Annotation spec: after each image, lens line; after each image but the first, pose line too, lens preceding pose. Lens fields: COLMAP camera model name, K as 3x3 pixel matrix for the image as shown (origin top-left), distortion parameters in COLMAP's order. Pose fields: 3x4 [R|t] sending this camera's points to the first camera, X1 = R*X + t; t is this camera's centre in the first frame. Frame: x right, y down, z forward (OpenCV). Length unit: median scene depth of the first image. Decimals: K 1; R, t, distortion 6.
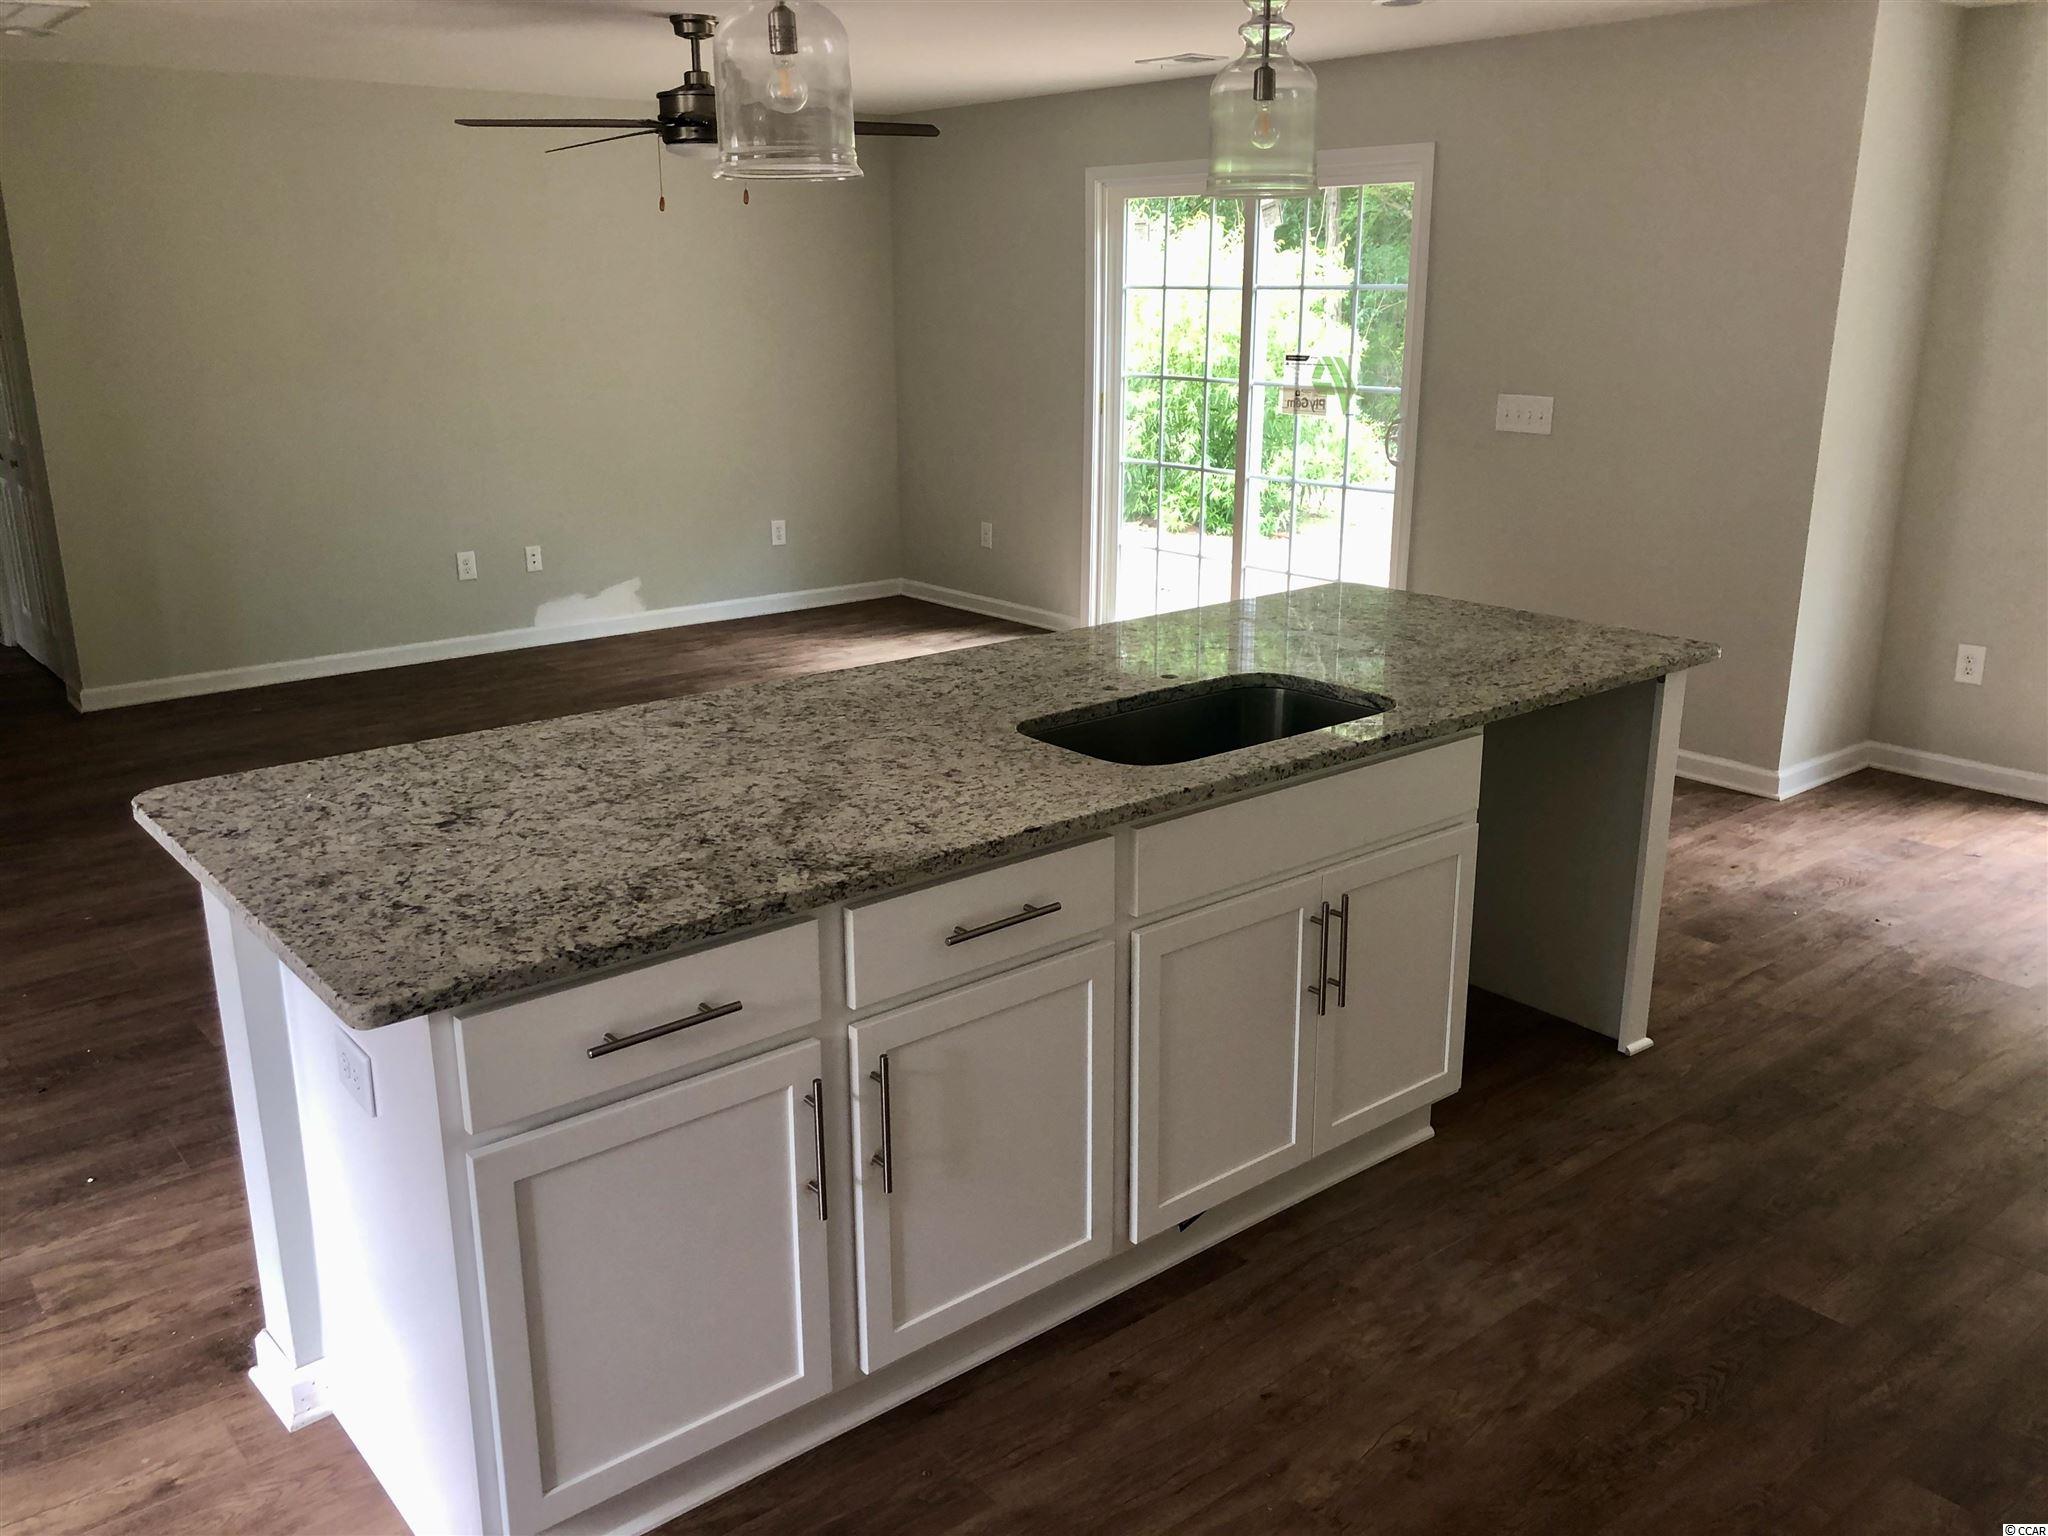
lens RADIAL K [[1695.5, 0, 1032.6], [0, 1695.5, 762.4], [0, 0, 1]] dist [0.025336, -0.021603]
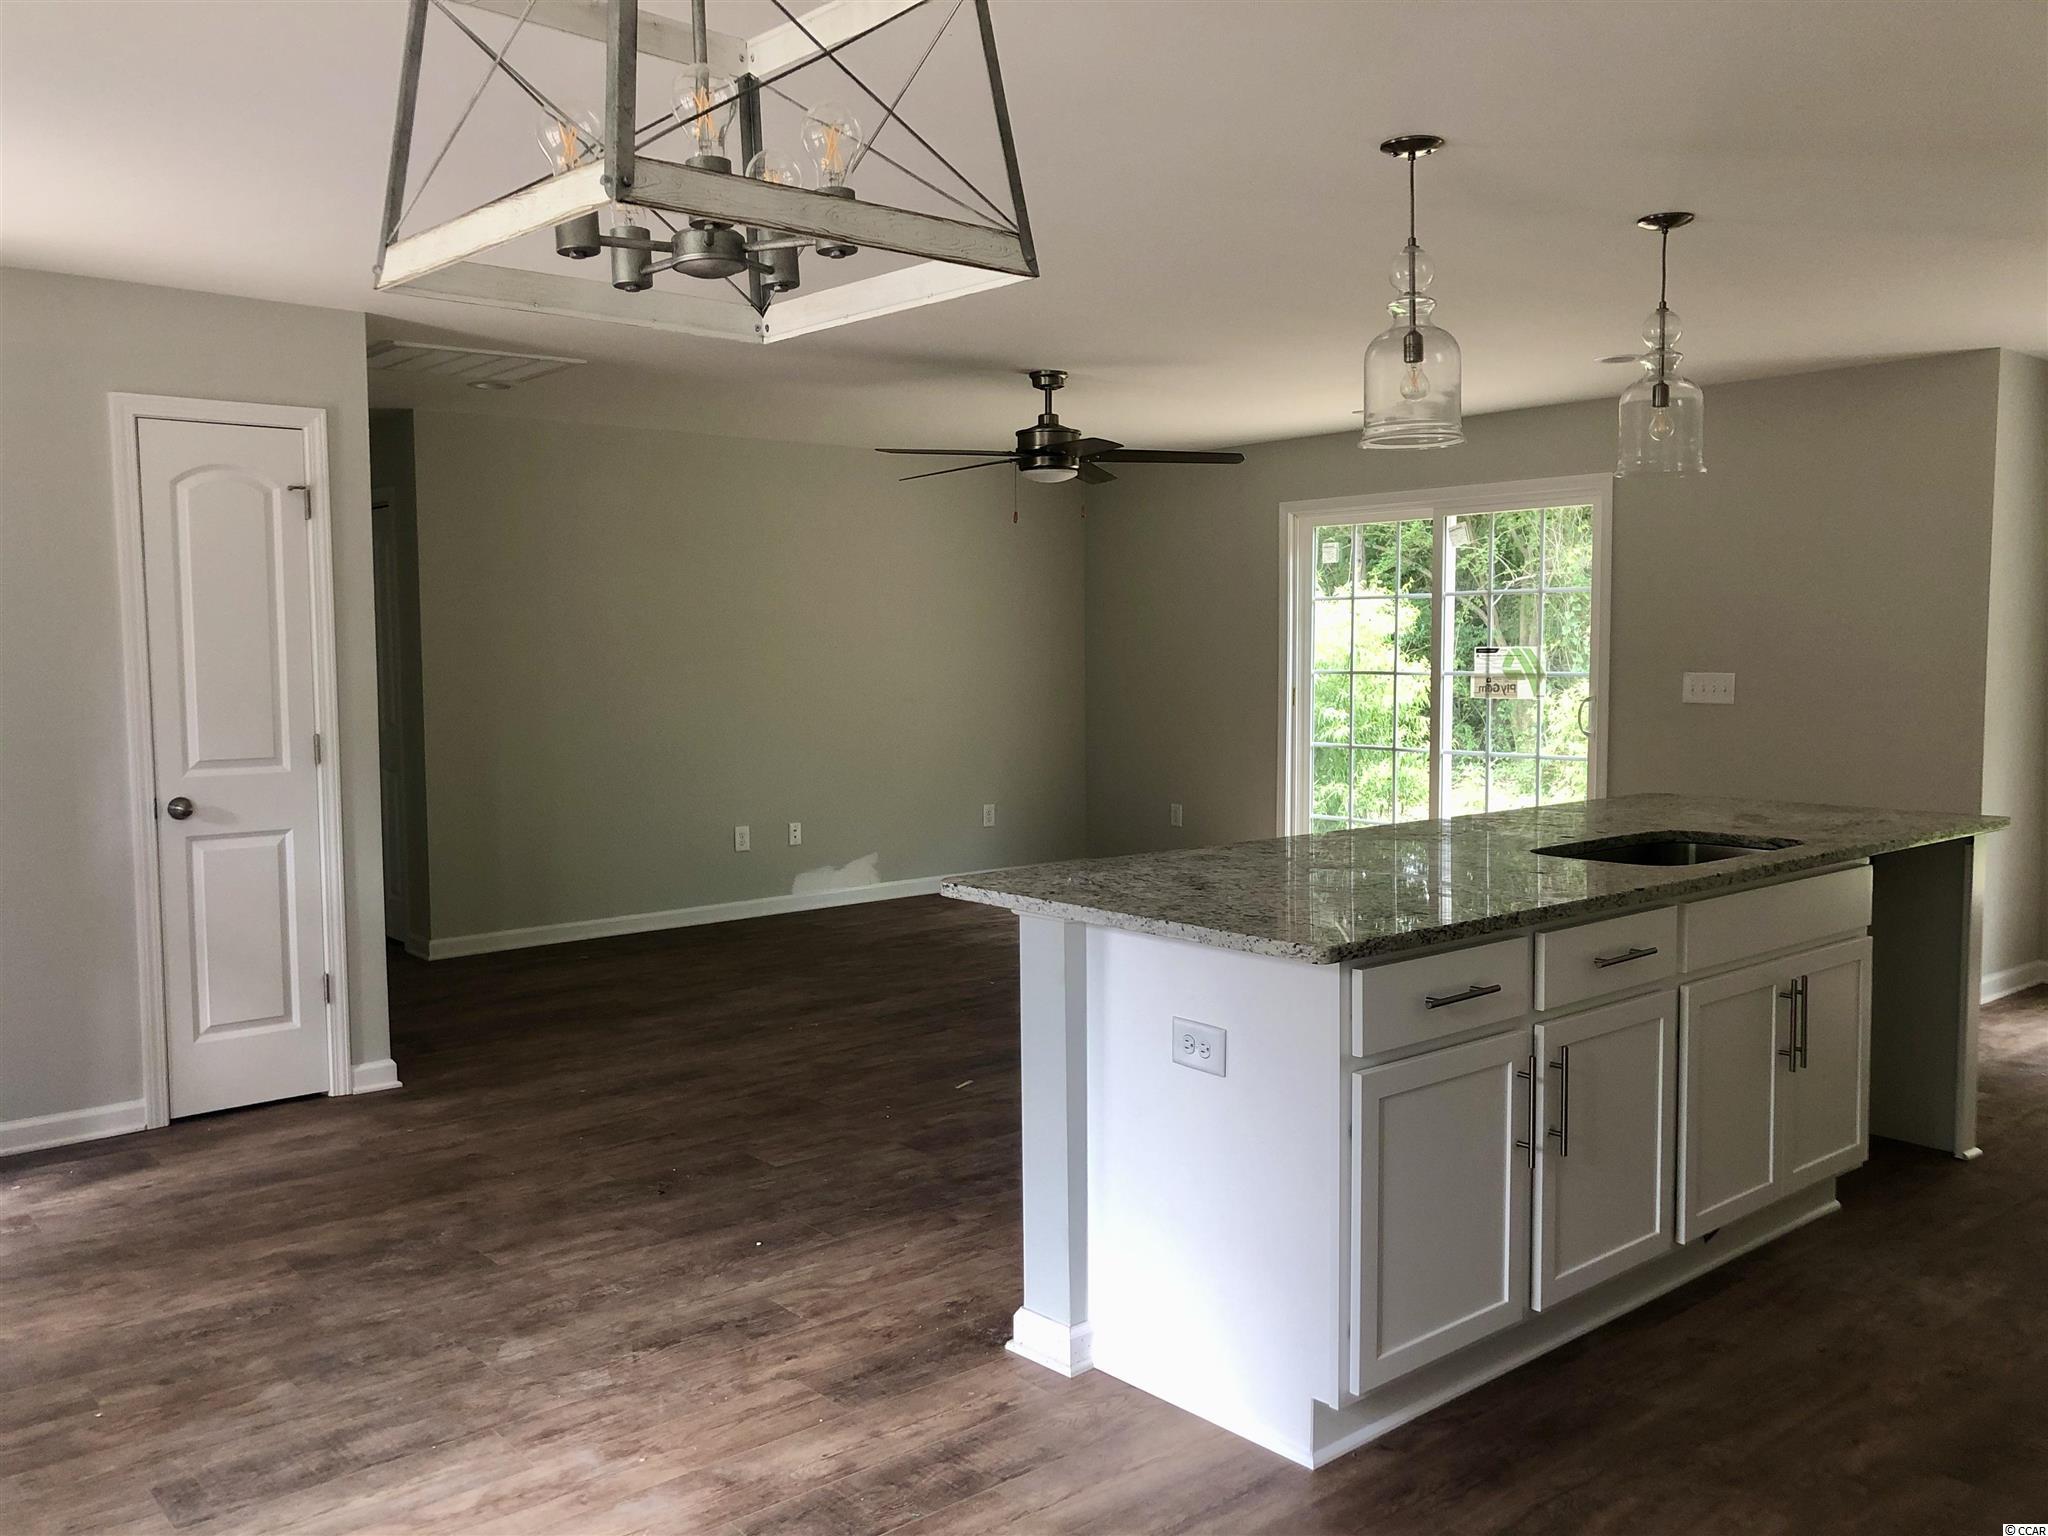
lens RADIAL K [[1695.5, 0, 1026.0], [0, 1695.5, 769.0], [0, 0, 1]] dist [0.025336, -0.021603]
pose [[0.999870, -0.005029, 0.015329, -0.351802], [0.008033, 0.979196, -0.202759, 0.149031], [-0.013990, 0.202856, 0.979109, -0.242927]]
